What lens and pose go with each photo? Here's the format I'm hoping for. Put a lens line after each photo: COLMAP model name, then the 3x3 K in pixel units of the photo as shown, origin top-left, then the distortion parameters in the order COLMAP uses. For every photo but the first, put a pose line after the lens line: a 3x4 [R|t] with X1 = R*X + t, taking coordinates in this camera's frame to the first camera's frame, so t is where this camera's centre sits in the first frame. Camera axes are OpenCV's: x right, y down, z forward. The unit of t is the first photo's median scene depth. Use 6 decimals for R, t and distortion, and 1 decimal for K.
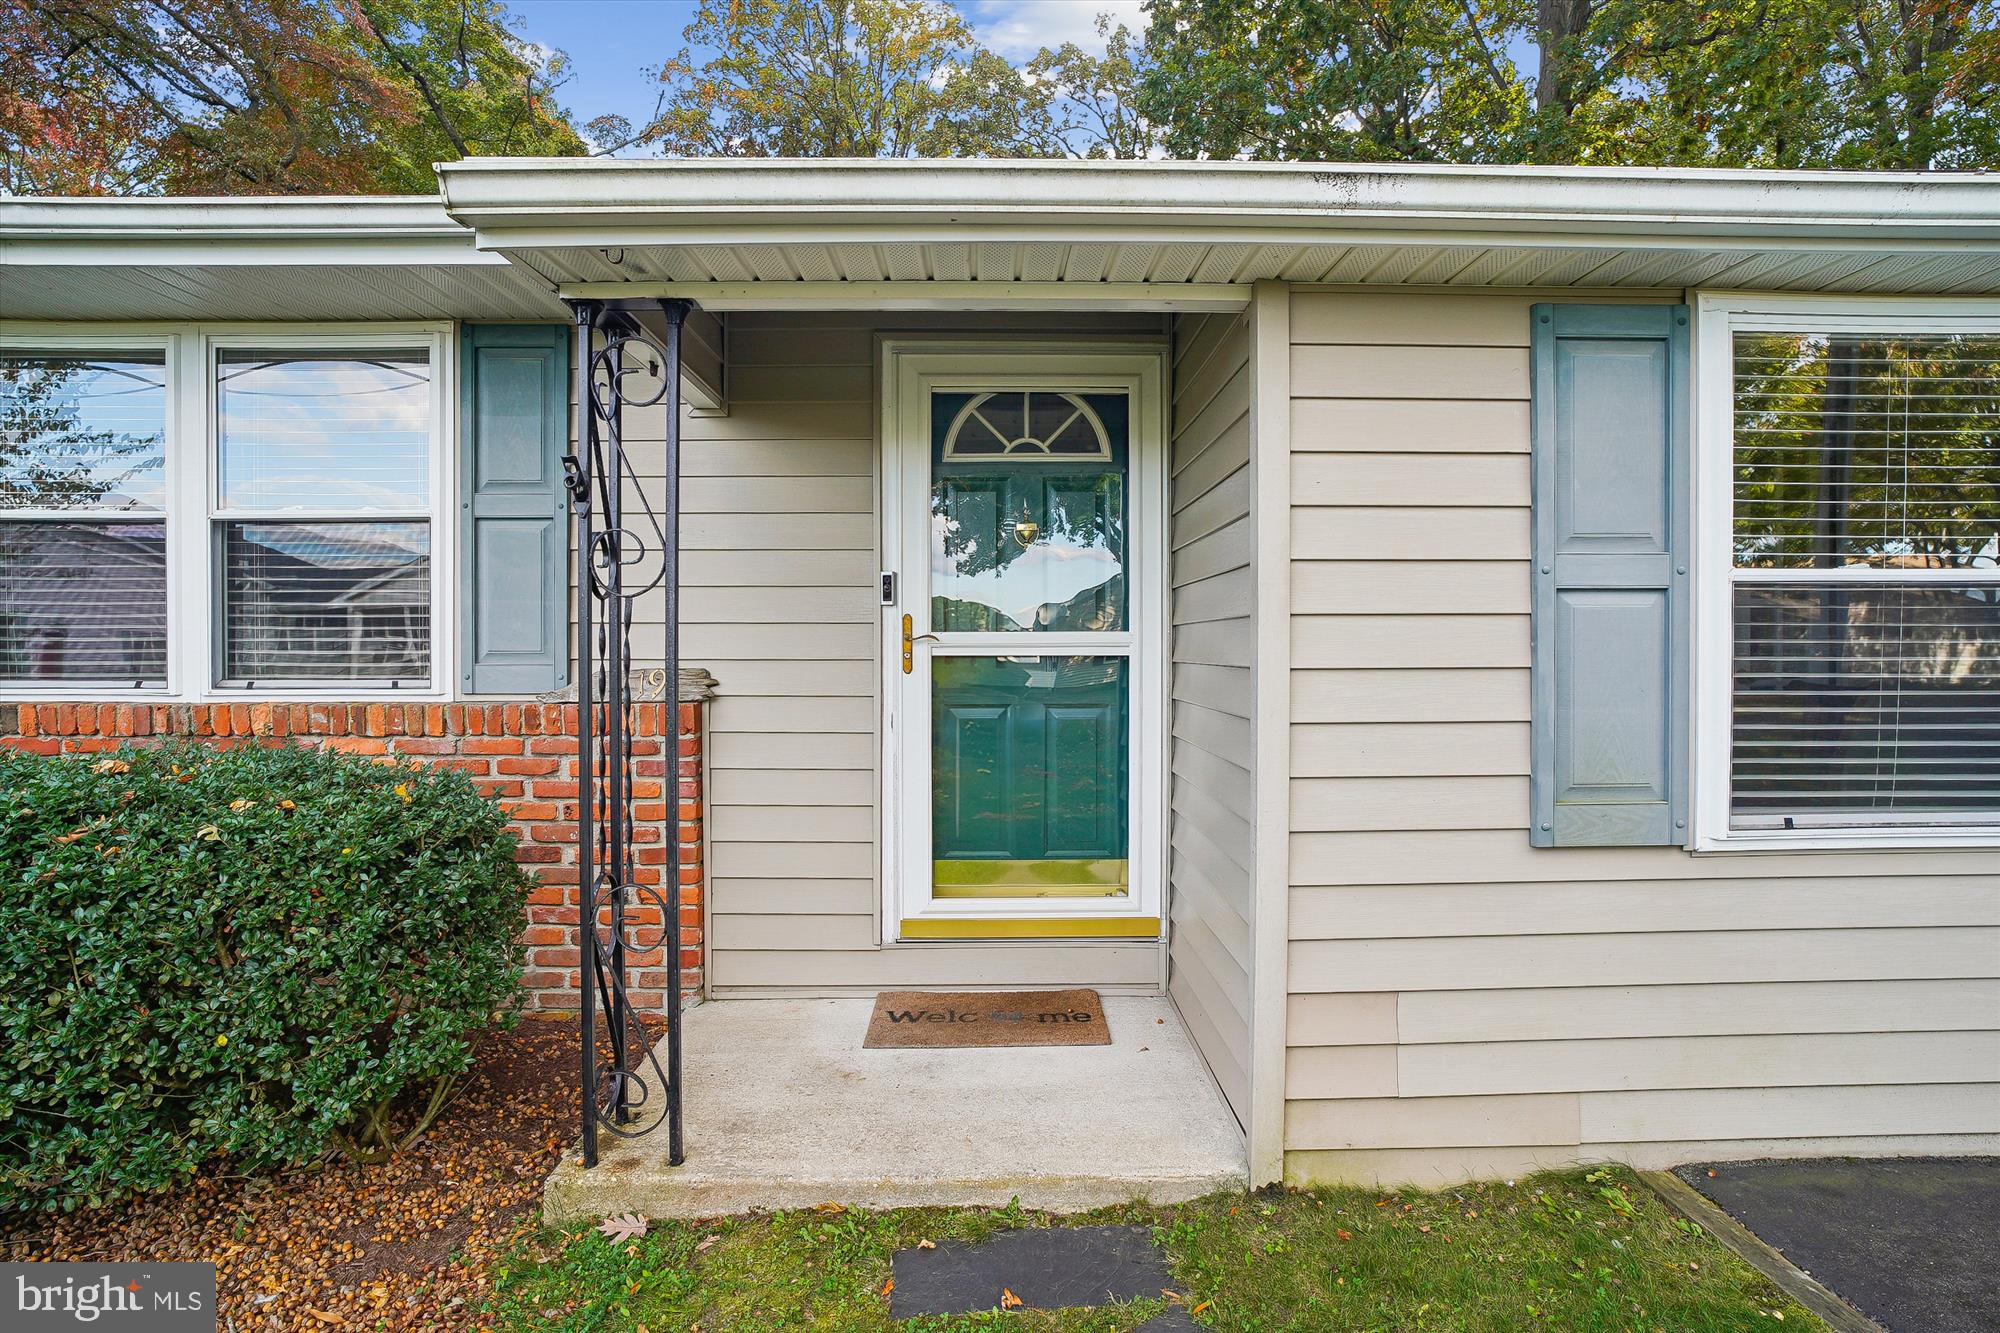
lens RADIAL K [[1090.1, 0, 1000.0], [0, 1090.1, 666.5], [0, 0, 1]] dist [-0.055385, -0.000096]
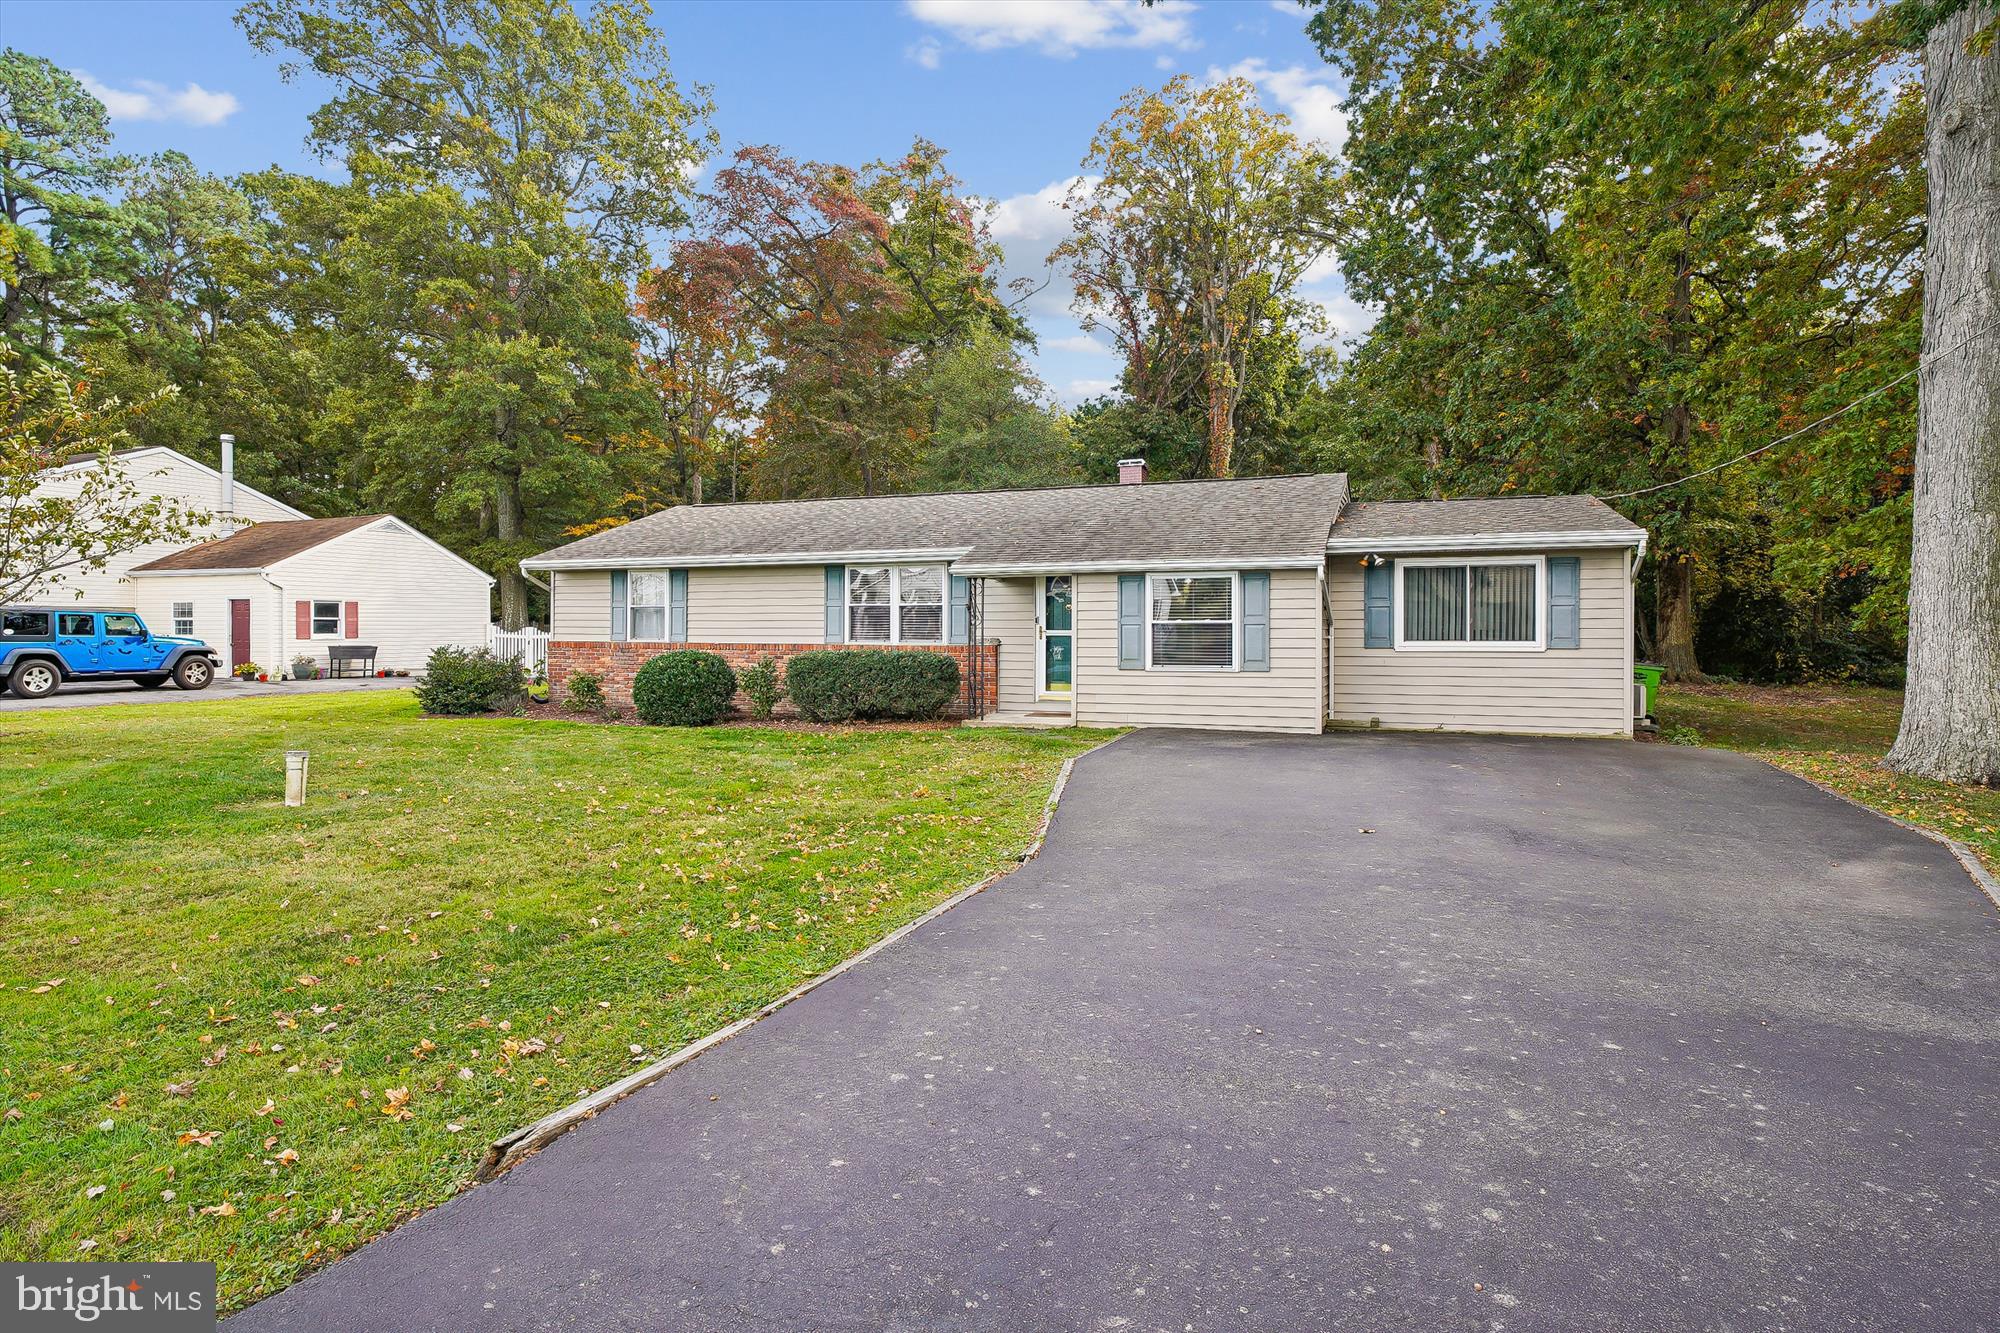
lens RADIAL K [[1050.9, 0, 994.1], [0, 1050.9, 640.2], [0, 0, 1]] dist [-0.036833, 0.019108]
pose [[0.919927, 0.006438, -0.392036, 1.470270], [-0.008650, 0.999955, -0.003876, 0.027811], [0.391994, 0.006956, 0.919942, -3.127834]]
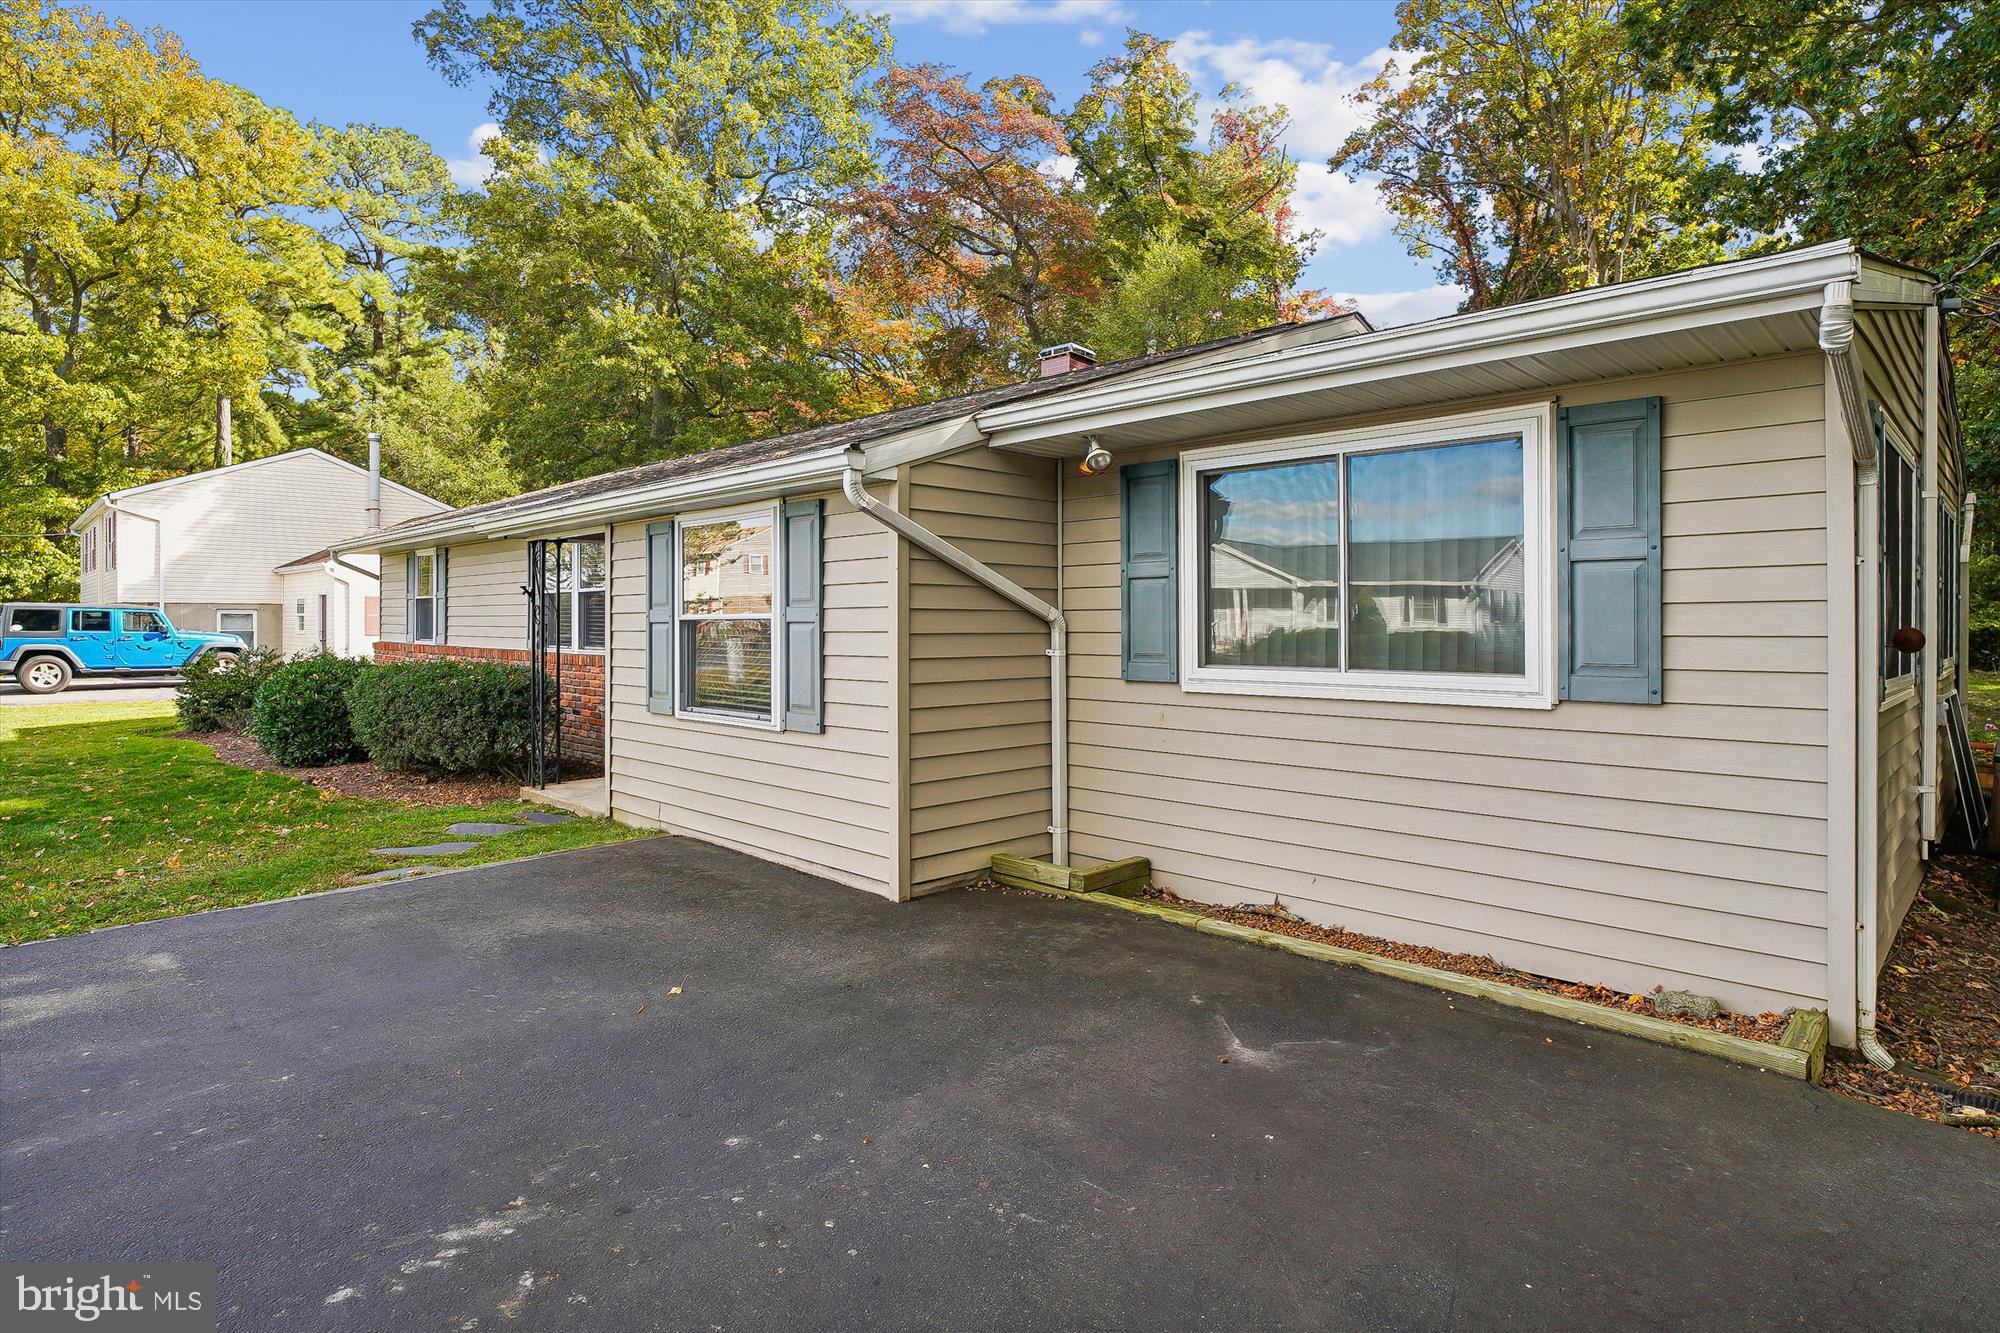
lens RADIAL K [[1050.9, 0, 994.1], [0, 1050.9, 640.2], [0, 0, 1]] dist [-0.036833, 0.019108]
pose [[0.699499, 0.014536, -0.714486, 2.215604], [-0.013071, 0.999886, 0.007545, -0.040831], [0.714514, 0.004061, 0.699609, -0.209838]]
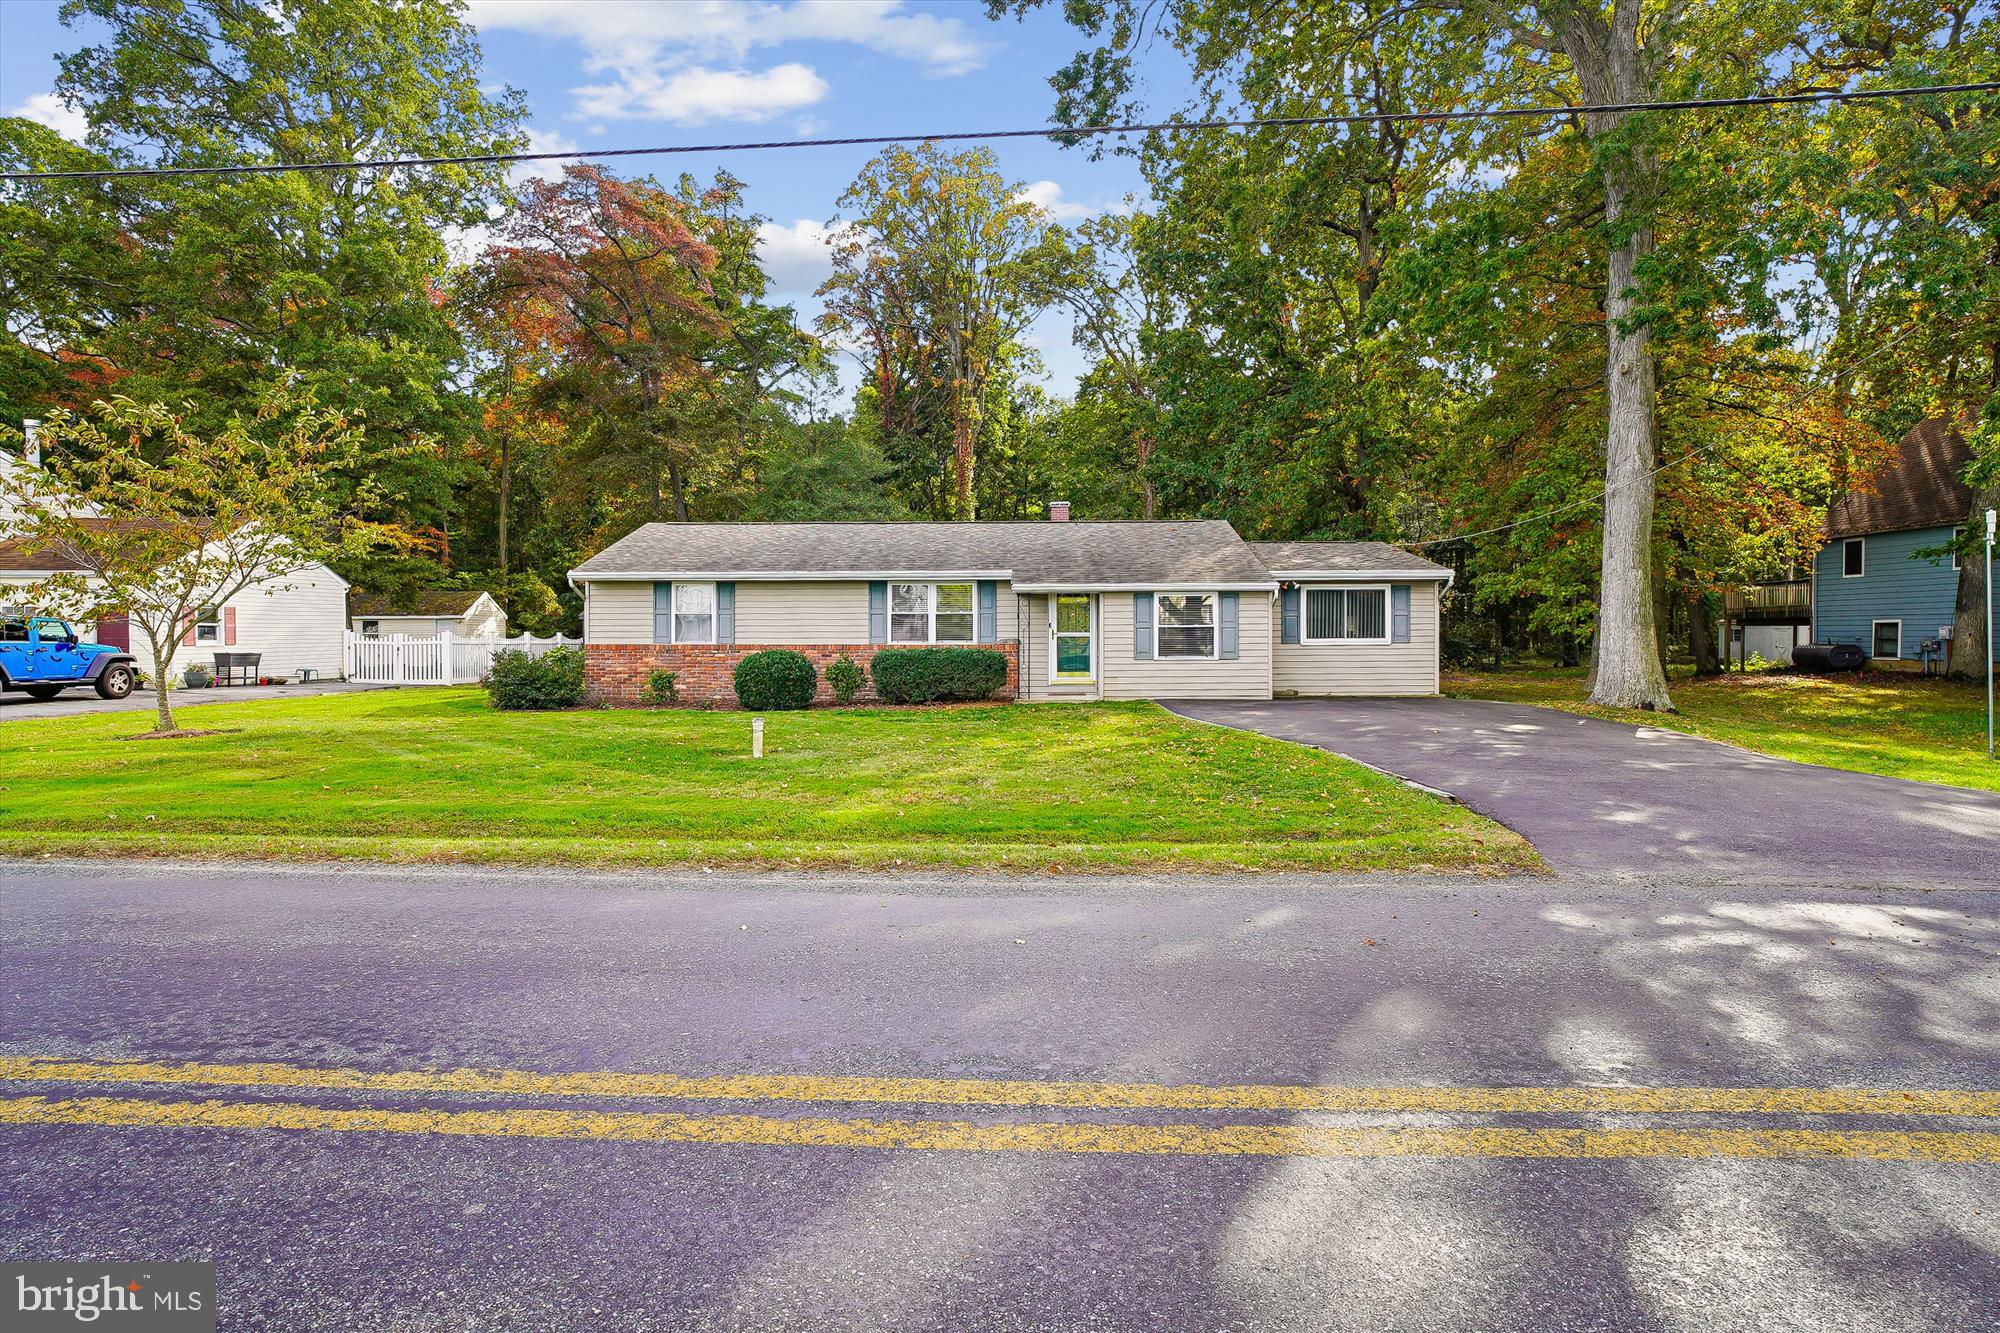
lens RADIAL K [[1050.9, 0, 994.1], [0, 1050.9, 640.2], [0, 0, 1]] dist [-0.036833, 0.019108]
pose [[0.998314, -0.001304, -0.058029, -0.074658], [0.000687, 0.999943, -0.010651, 0.074585], [0.058040, 0.010594, 0.998258, -4.982025]]
